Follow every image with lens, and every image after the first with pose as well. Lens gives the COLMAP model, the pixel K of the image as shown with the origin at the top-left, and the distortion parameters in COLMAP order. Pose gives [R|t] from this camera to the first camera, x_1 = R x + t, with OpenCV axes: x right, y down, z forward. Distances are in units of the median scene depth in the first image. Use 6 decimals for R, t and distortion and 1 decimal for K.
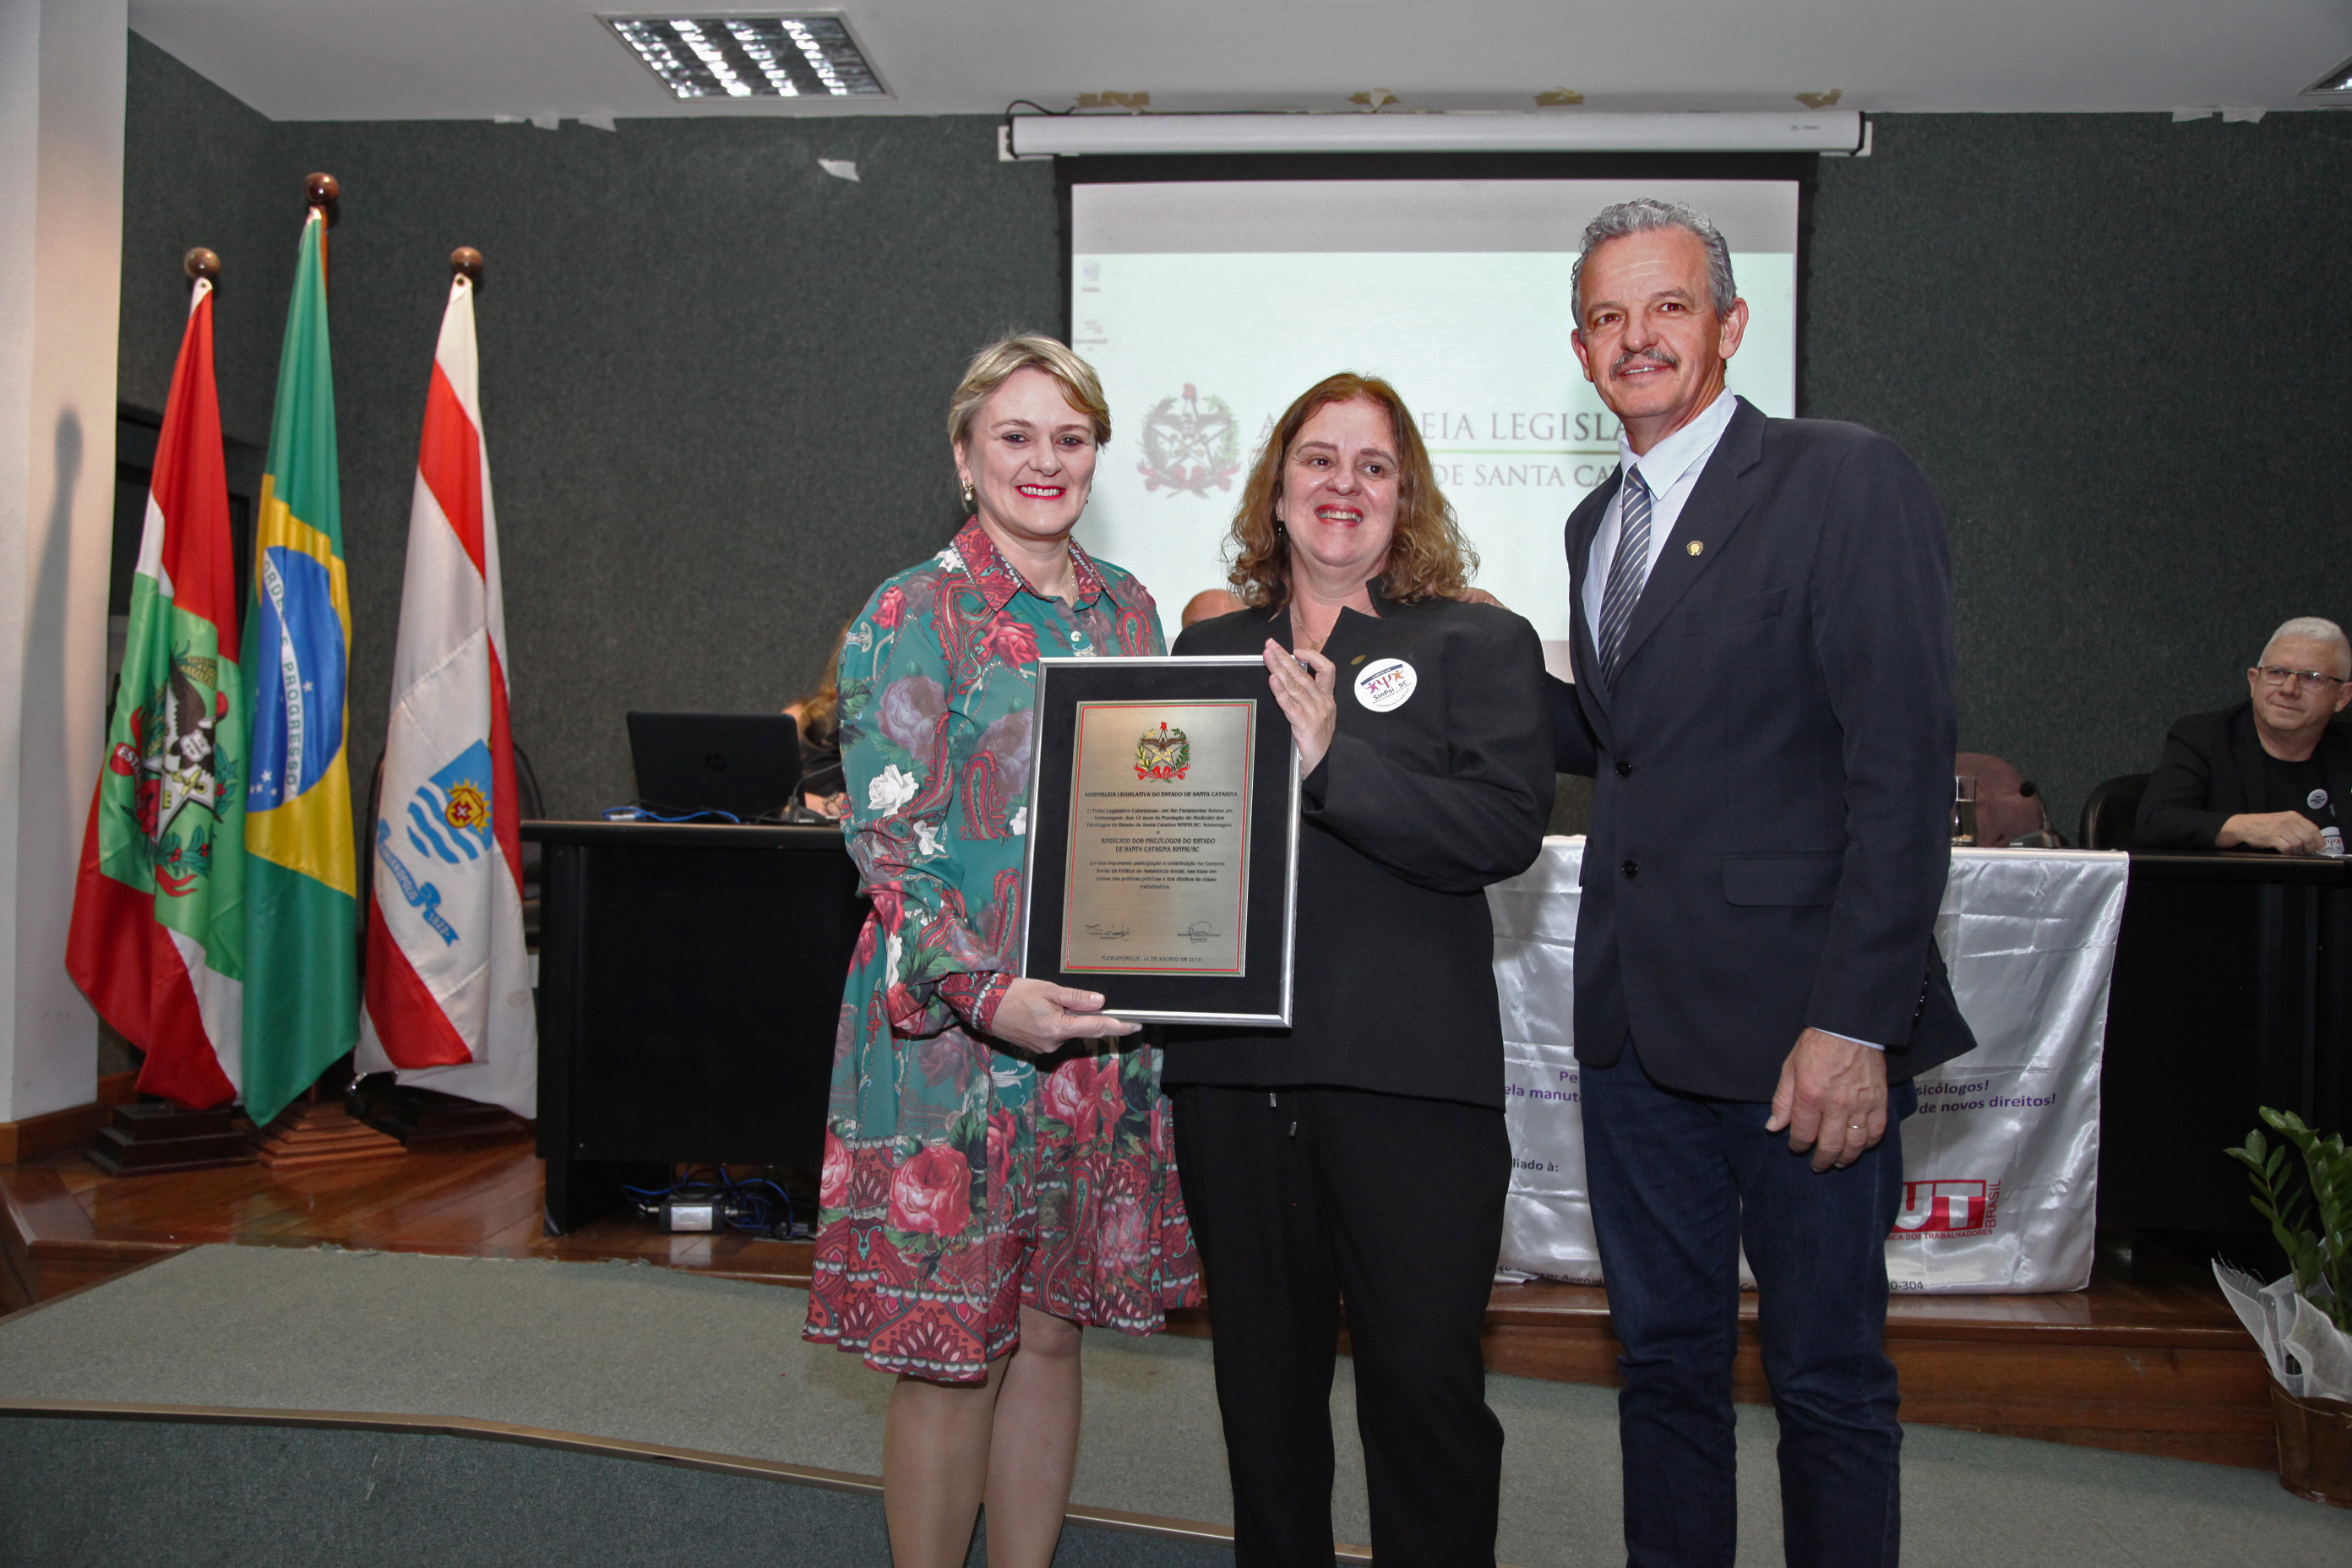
lens RADIAL K [[1954.9, 0, 1168.2], [0, 1954.9, 787.0], [0, 0, 1]] dist [-0.080473, 0.089159]
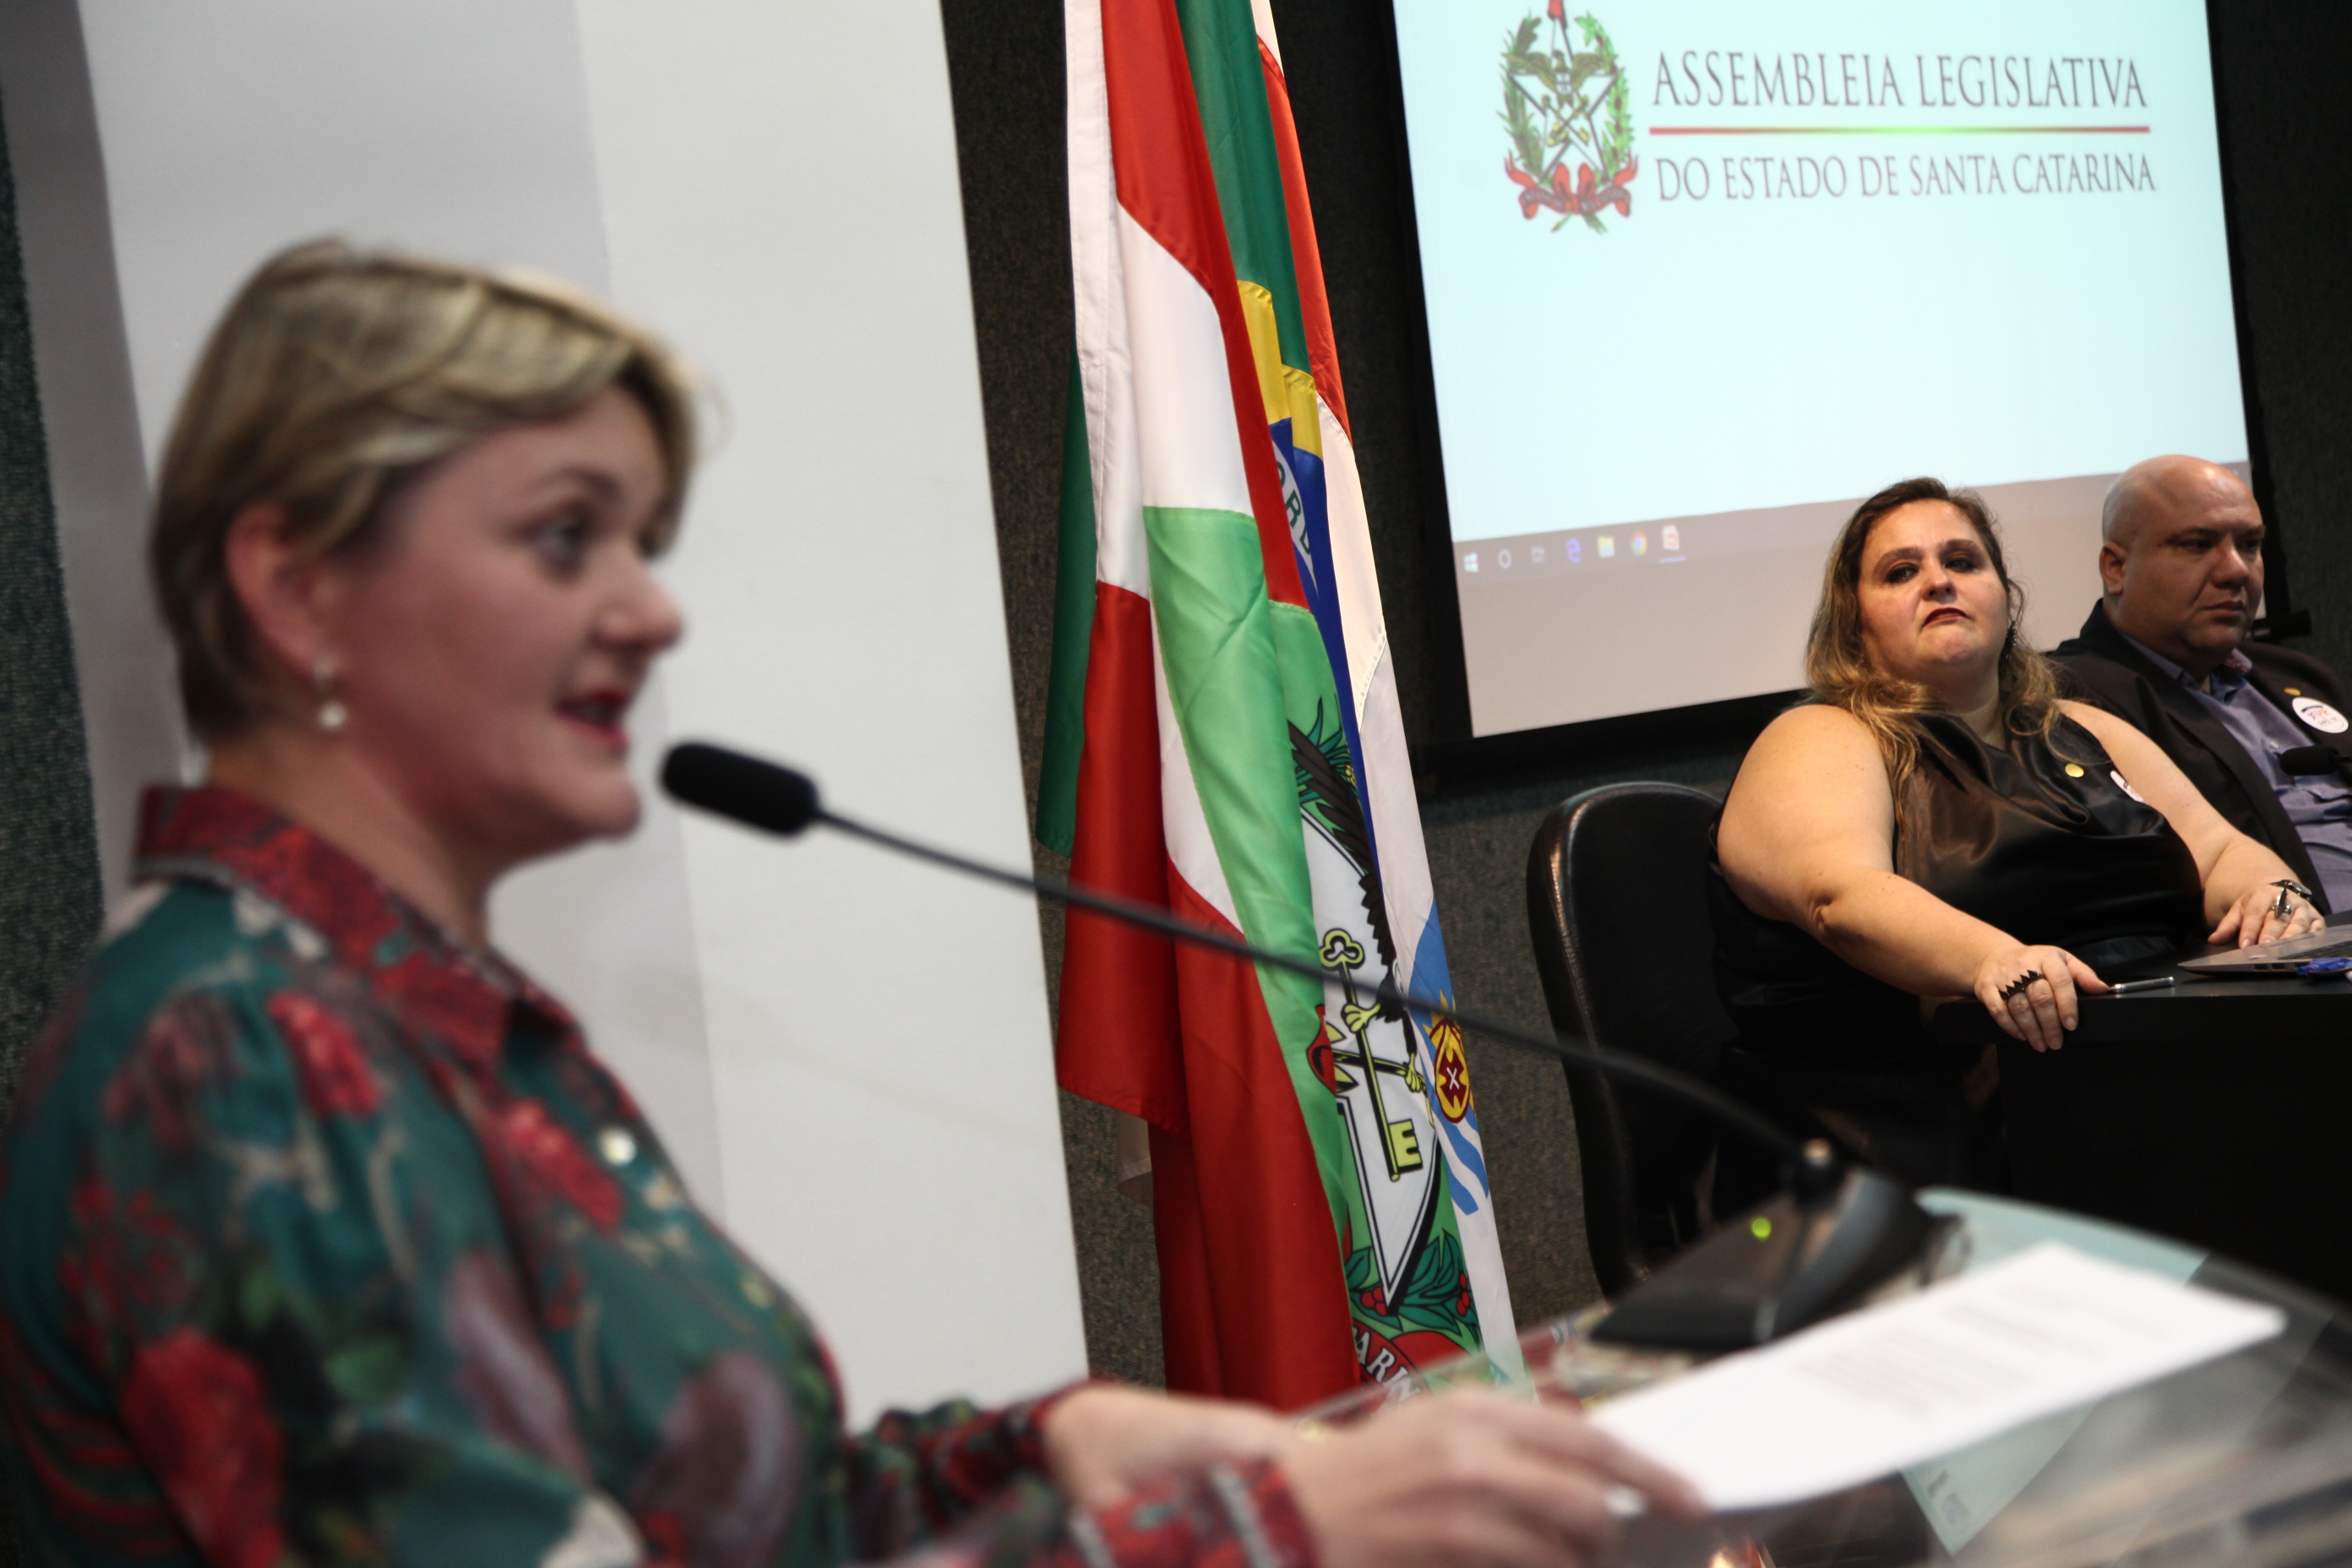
lens RADIAL K [[4380.0, 0, 1137.2], [0, 4380.0, 781.2], [0, 0, 1]] dist [0.202340, 0.000000]
pose [[0.621767, -0.114307, 0.774816, -0.932261], [0.116521, 0.991783, 0.052811, -0.086626], [-0.774486, 0.057447, 0.629977, 0.425625]]
